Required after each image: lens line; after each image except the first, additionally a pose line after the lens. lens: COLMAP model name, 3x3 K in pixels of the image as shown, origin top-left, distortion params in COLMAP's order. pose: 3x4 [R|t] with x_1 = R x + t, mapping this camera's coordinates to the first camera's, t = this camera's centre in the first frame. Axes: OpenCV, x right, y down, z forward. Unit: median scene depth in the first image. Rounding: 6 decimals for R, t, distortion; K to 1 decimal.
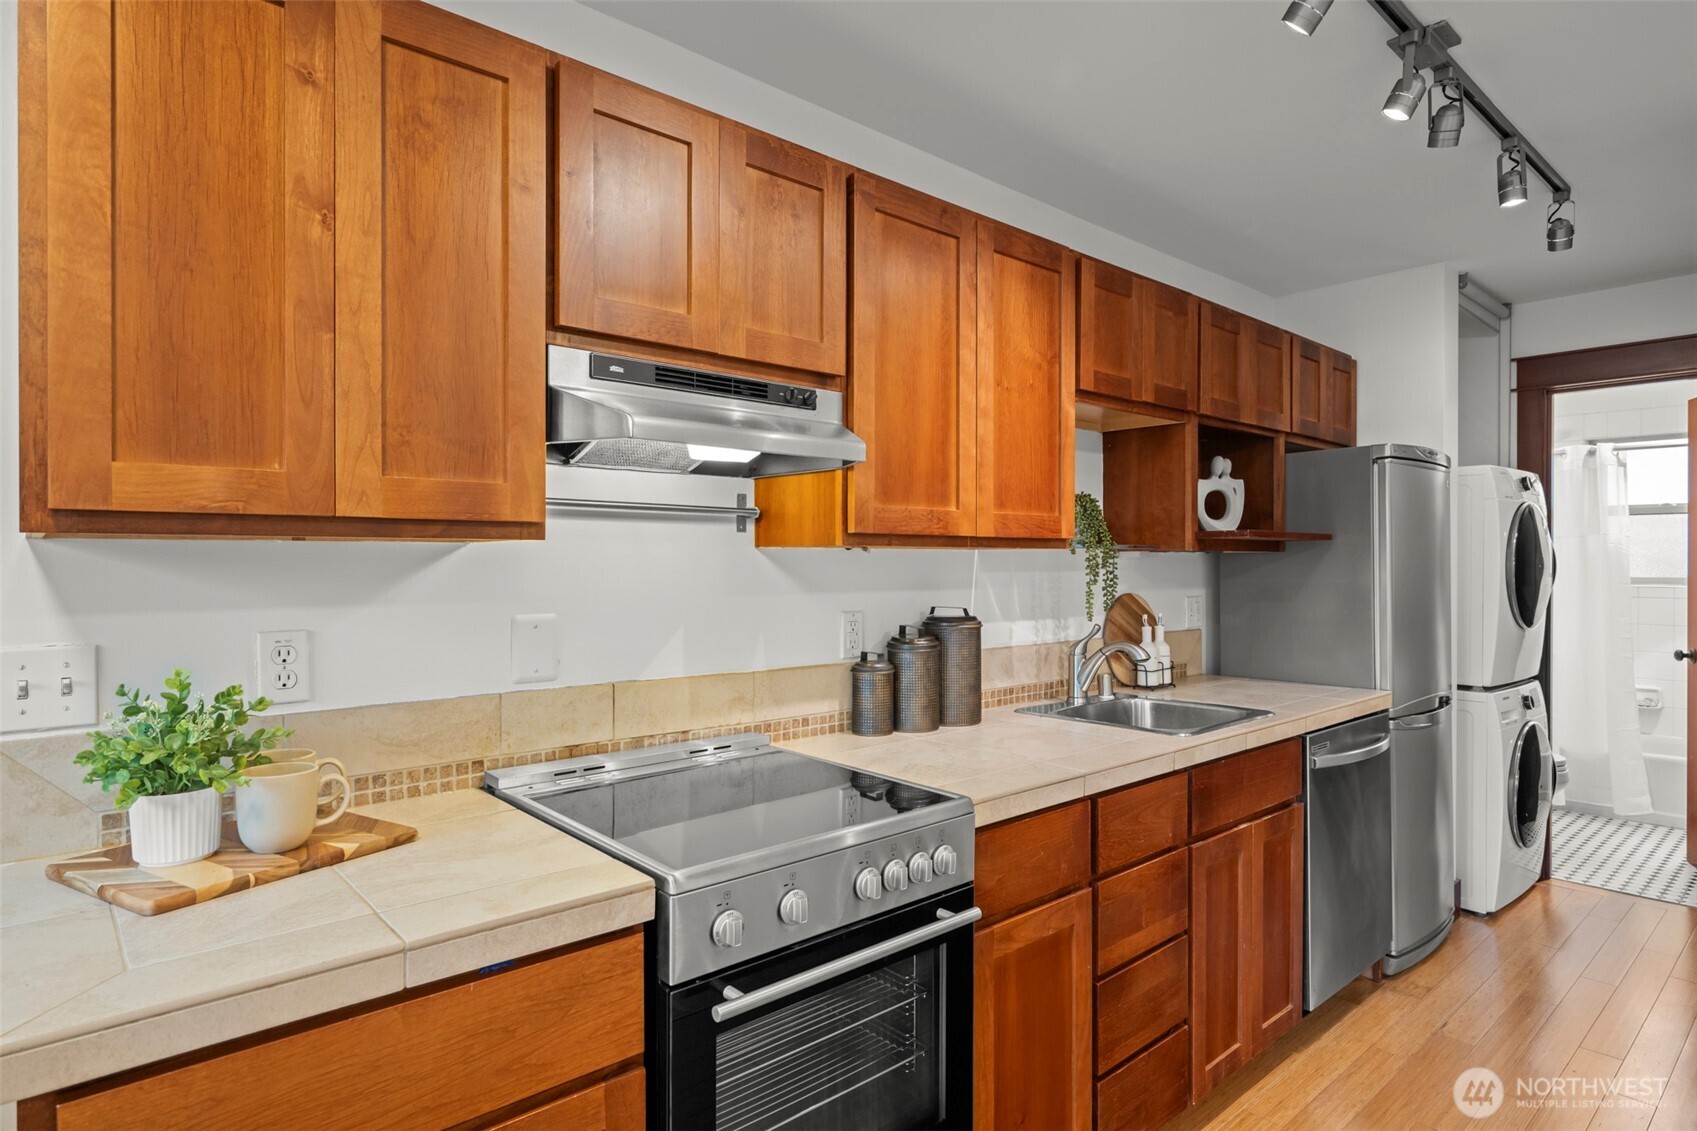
lens RADIAL K [[932.2, 0, 848.5], [0, 932.2, 565.5], [0, 0, 1]] dist [-0.002039, 0.000141]
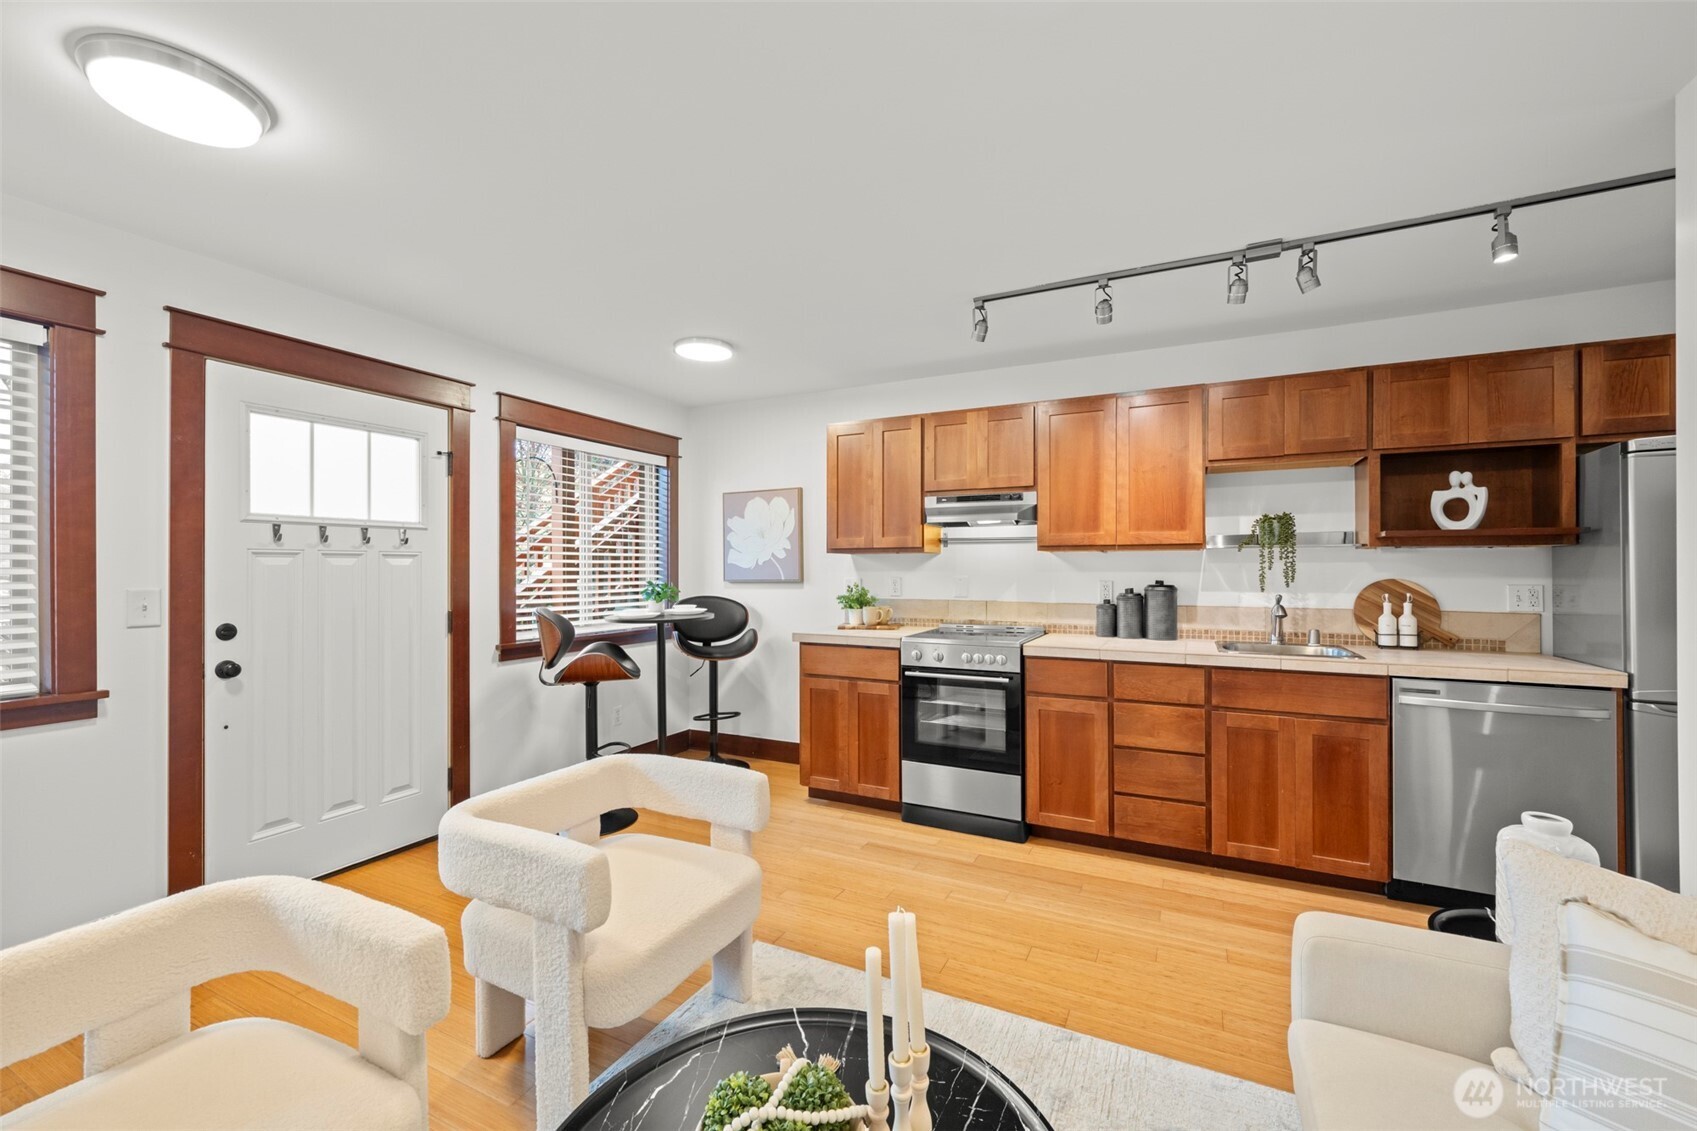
lens RADIAL K [[686.5, 0, 848.5], [0, 686.5, 565.5], [0, 0, 1]] dist [0.001296, 0.000211]
pose [[0.368435, -0.005700, -0.929636, 1.575770], [-0.004167, 0.999961, -0.007782, 0.036057], [0.929644, 0.006741, 0.368397, -0.179443]]
